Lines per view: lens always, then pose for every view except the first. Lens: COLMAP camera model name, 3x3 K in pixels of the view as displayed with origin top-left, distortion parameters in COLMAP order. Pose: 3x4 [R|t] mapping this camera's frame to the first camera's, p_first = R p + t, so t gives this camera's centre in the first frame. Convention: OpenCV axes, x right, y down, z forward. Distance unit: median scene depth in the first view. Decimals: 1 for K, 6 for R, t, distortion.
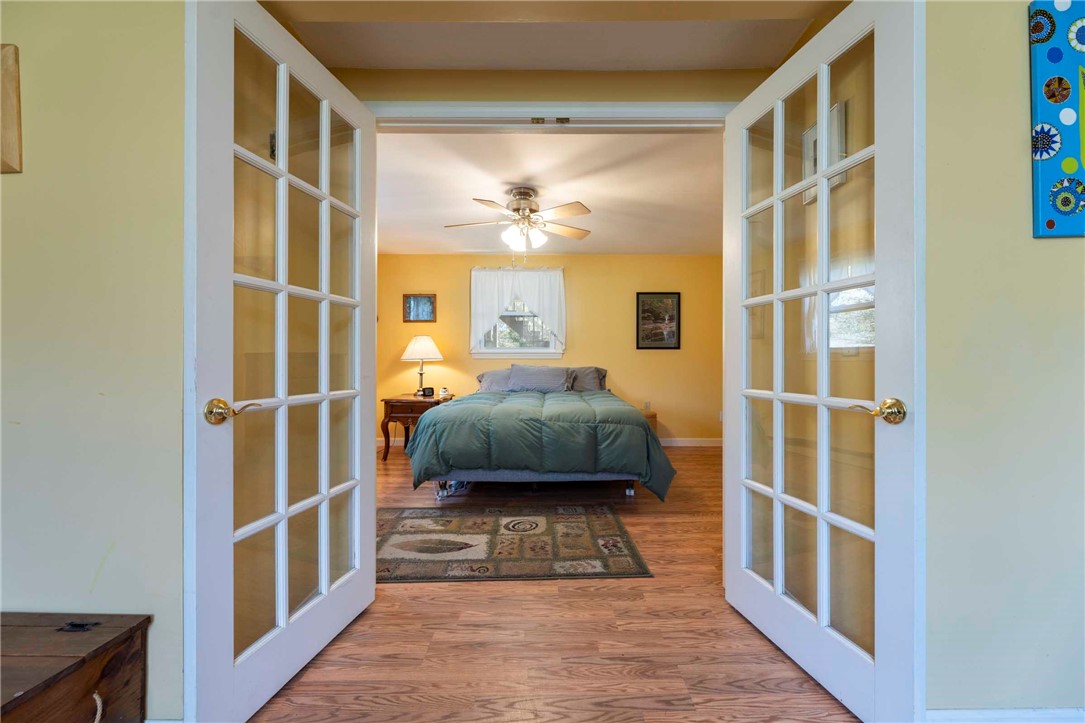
lens RADIAL K [[435.9, 0, 549.1], [0, 435.9, 362.5], [0, 0, 1]] dist [-0.001191, -0.000283]
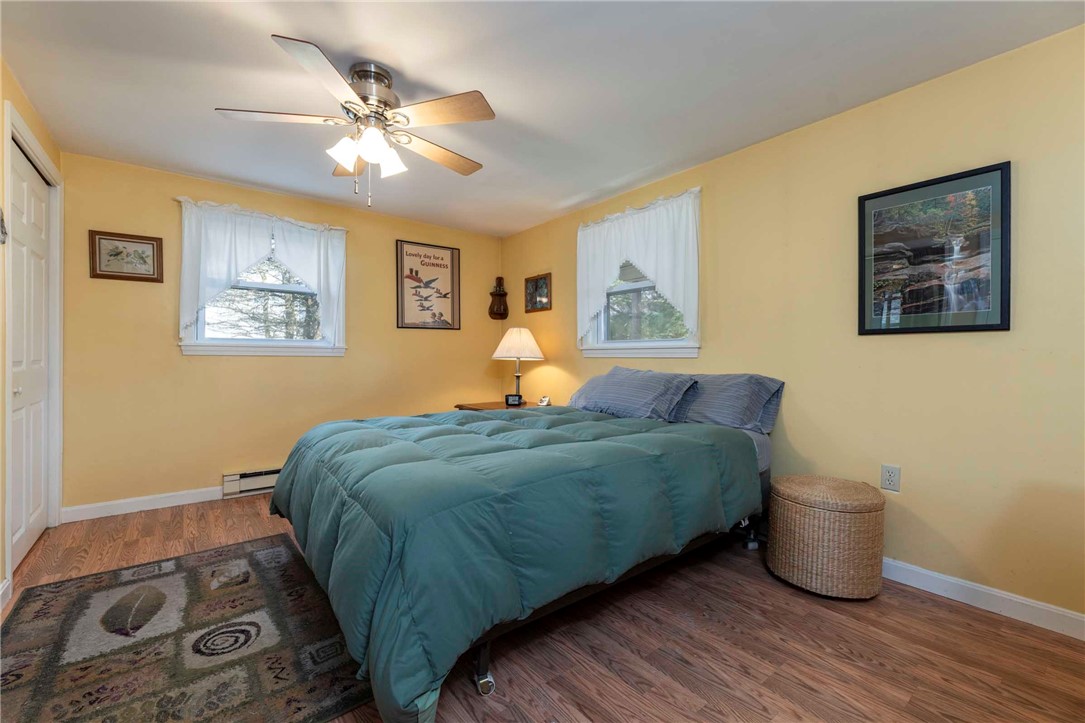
lens RADIAL K [[450.0, 0, 539.7], [0, 450.0, 362.1], [0, 0, 1]] dist [-0.004368, 0.000011]
pose [[0.612276, 0.008167, -0.790602, 0.617669], [-0.008773, 0.999955, 0.003535, -0.006273], [0.790595, 0.004771, 0.612321, 0.879446]]
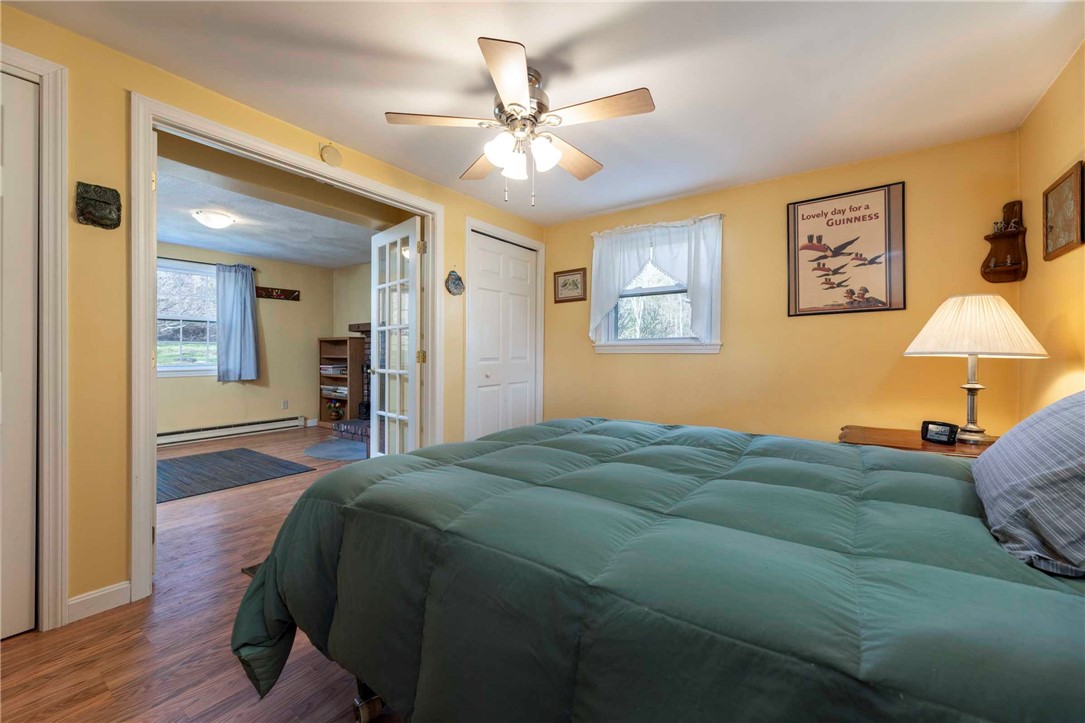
lens RADIAL K [[435.9, 0, 541.7], [0, 435.9, 352.4], [0, 0, 1]] dist [-0.001191, -0.000283]
pose [[-0.589626, -0.006348, -0.807652, 0.451785], [-0.006497, 0.999974, -0.003116, -0.008864], [0.807651, 0.003410, -0.589652, 1.509568]]
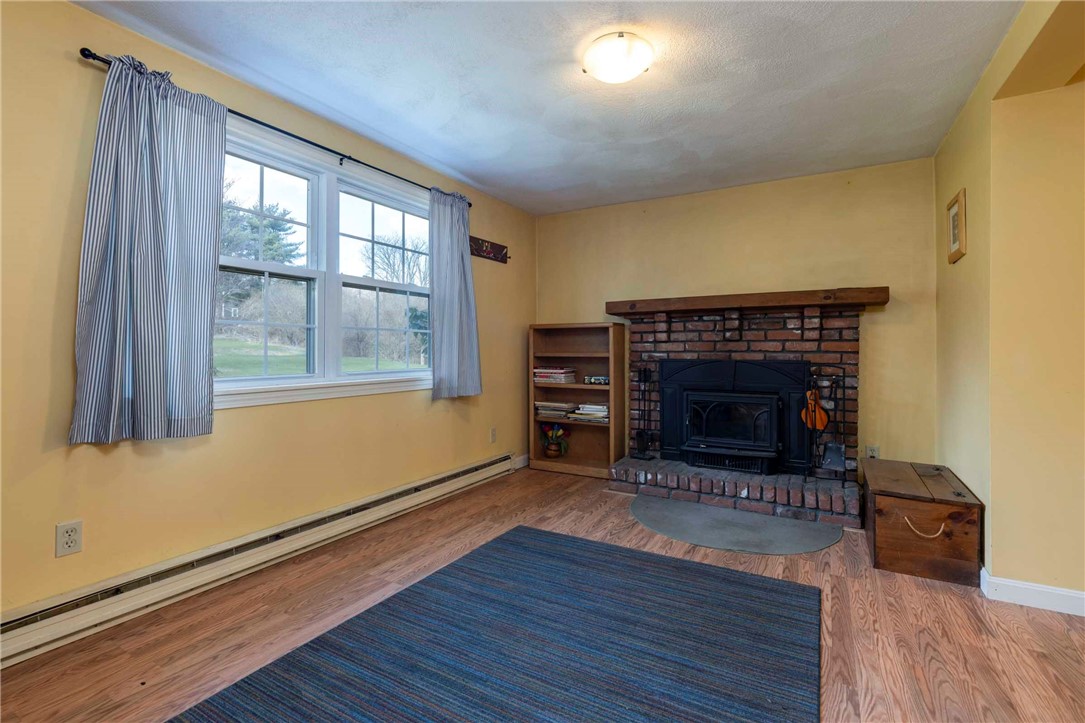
lens RADIAL K [[485.9, 0, 551.9], [0, 485.9, 340.6], [0, 0, 1]] dist [0.001725, 0.000097]
pose [[-0.498792, -0.018112, -0.866532, 0.607383], [-0.004237, 0.999821, -0.018459, -0.004526], [0.866711, -0.005536, -0.498780, 0.180649]]
